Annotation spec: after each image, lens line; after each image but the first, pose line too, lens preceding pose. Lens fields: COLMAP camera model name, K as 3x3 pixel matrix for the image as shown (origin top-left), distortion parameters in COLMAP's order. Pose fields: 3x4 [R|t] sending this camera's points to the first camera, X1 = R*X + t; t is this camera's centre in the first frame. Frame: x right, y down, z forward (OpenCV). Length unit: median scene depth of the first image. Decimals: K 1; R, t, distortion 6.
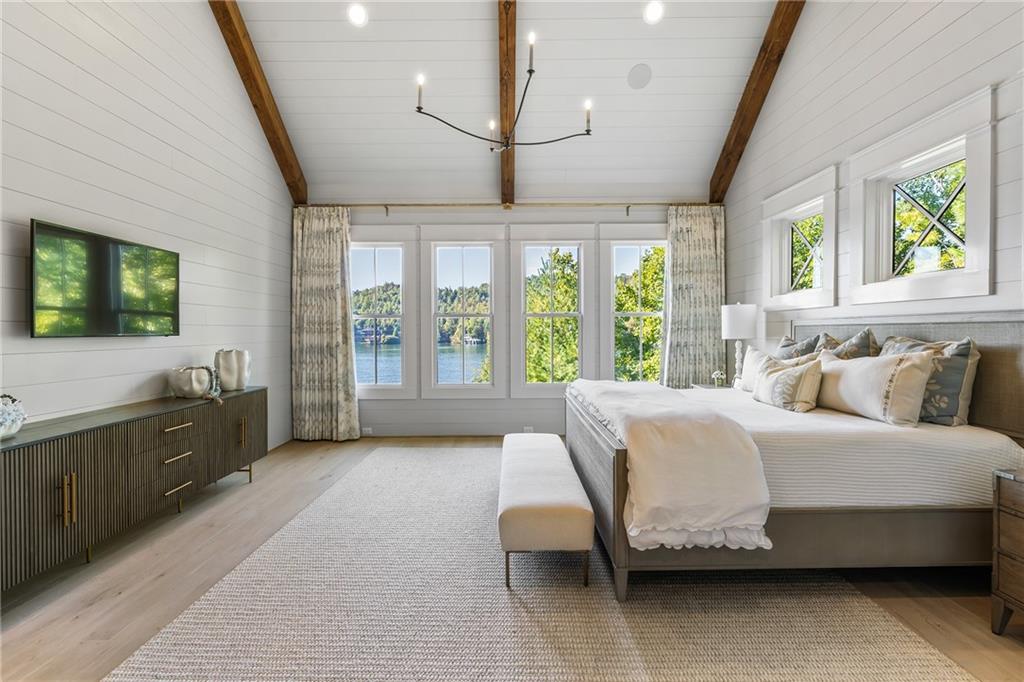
lens RADIAL K [[467.3, 0, 518.2], [0, 467.3, 339.9], [0, 0, 1]] dist [0.001428, -0.000002]
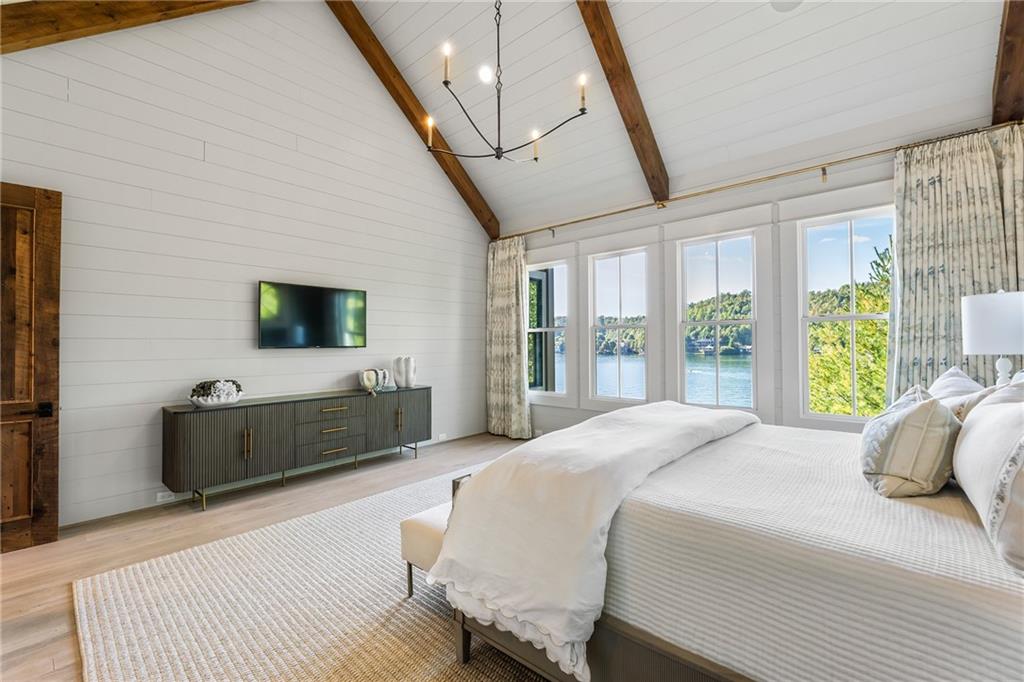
lens RADIAL K [[437.9, 0, 512.0], [0, 437.9, 341.0], [0, 0, 1]] dist [-0.001370, 0.000077]
pose [[0.742368, -0.007107, -0.669955, 0.341940], [-0.007158, 0.999803, -0.018538, -0.004473], [0.669954, 0.018558, 0.742171, 0.189767]]
